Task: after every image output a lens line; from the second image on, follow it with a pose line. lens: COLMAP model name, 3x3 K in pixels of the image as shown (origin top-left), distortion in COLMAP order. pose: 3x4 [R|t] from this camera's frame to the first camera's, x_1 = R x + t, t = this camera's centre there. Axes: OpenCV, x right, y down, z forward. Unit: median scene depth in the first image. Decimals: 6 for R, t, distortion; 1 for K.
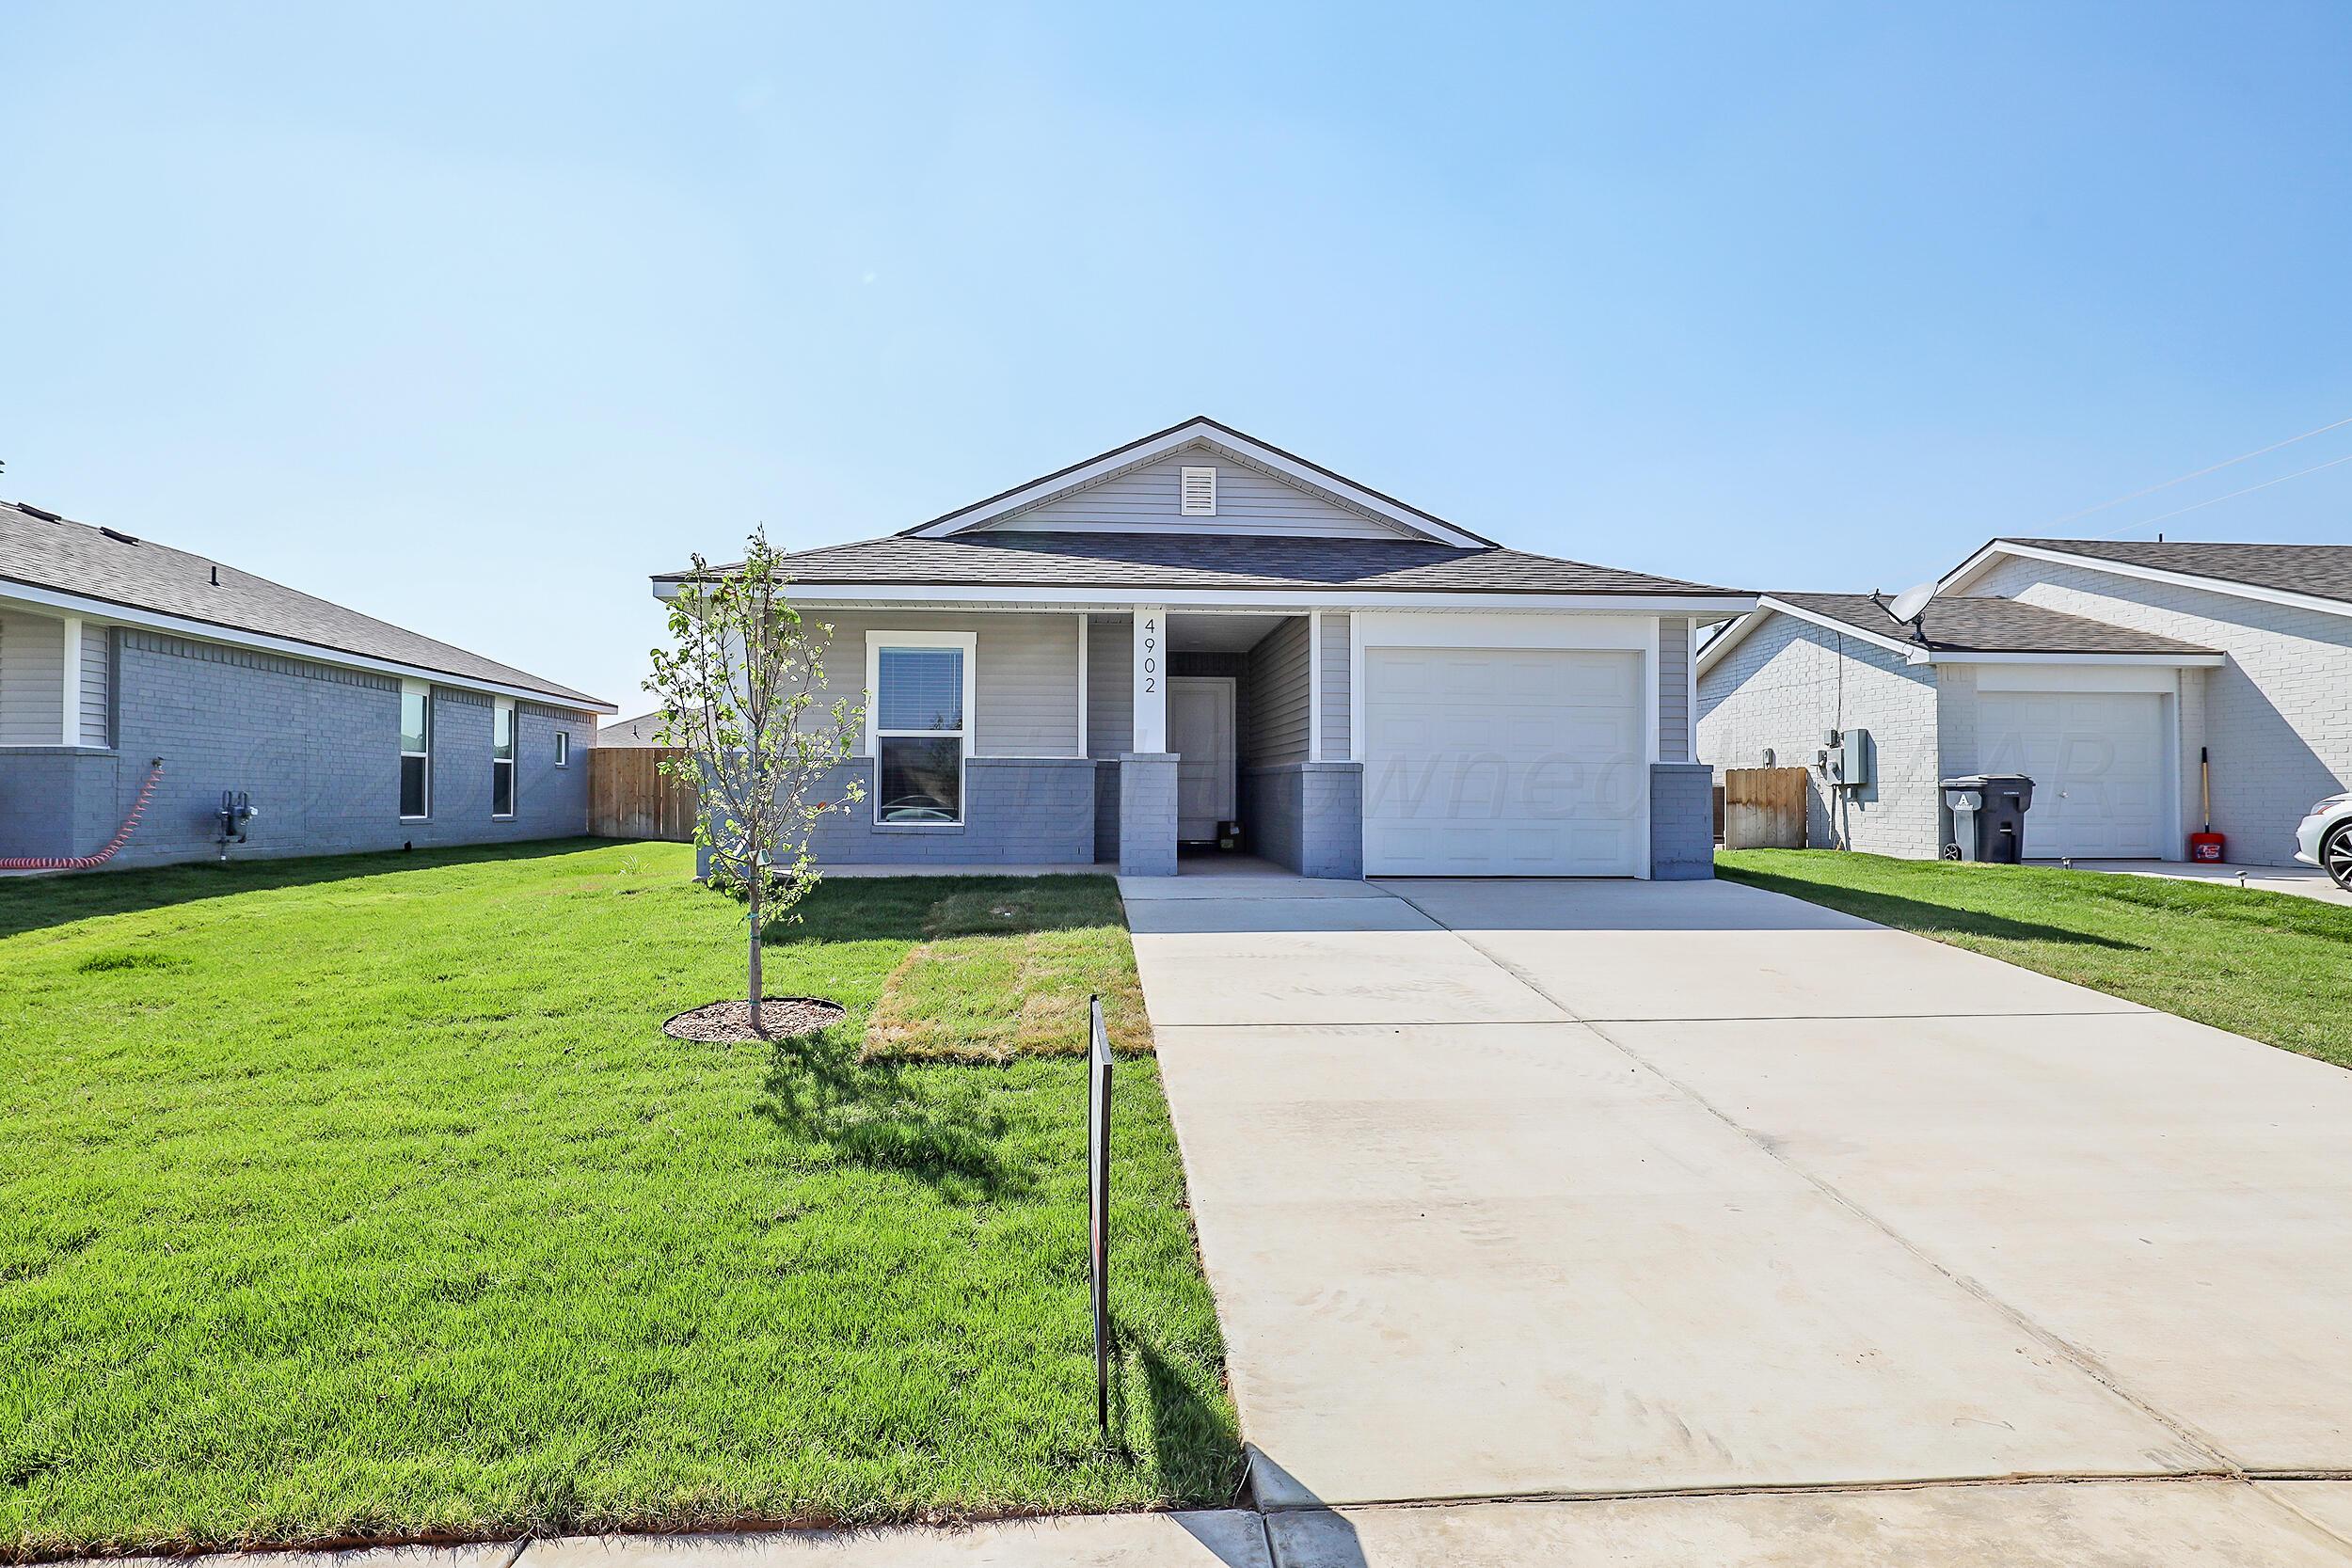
lens RADIAL K [[1286.6, 0, 1176.0], [0, 1286.6, 784.0], [0, 0, 1]] dist [0.064158, 0.000188]
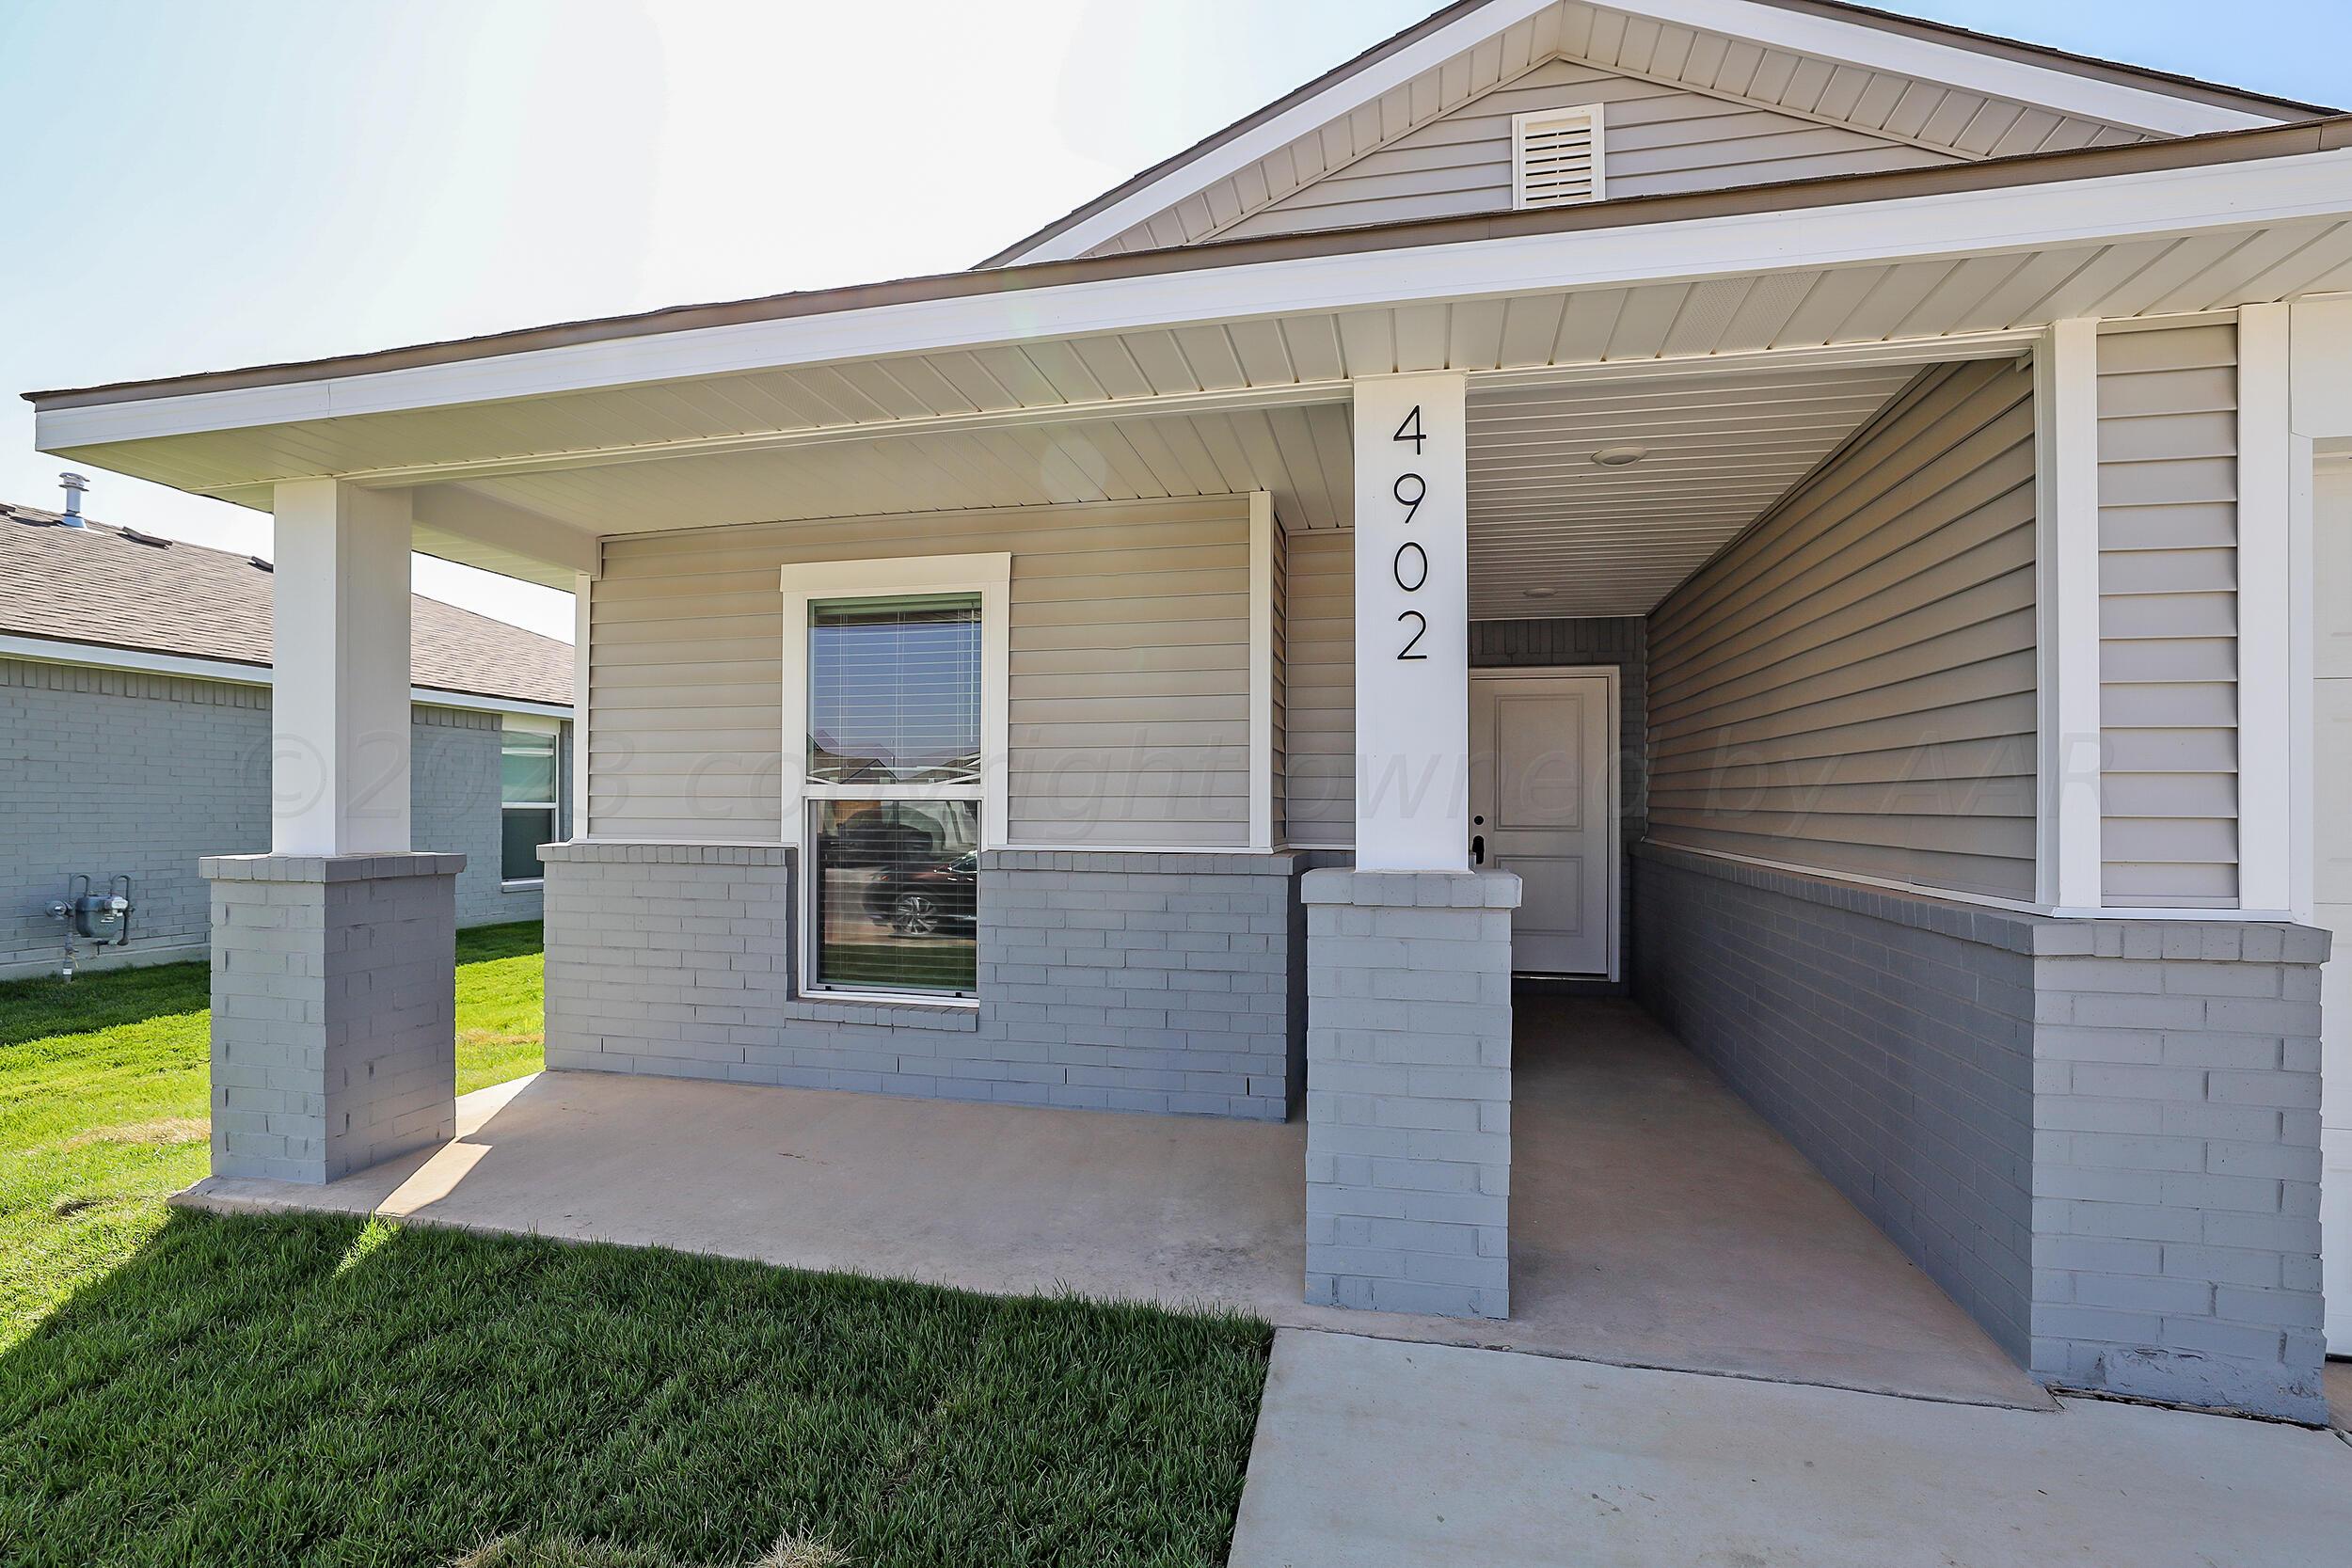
lens RADIAL K [[1080.9, 0, 1176.0], [0, 1080.9, 784.0], [0, 0, 1]] dist [-0.042526, 0.014239]
pose [[0.956698, -0.006295, -0.291014, -0.000521], [0.002285, 0.999898, -0.014117, -0.036086], [0.291073, 0.012841, 0.956615, 0.680668]]
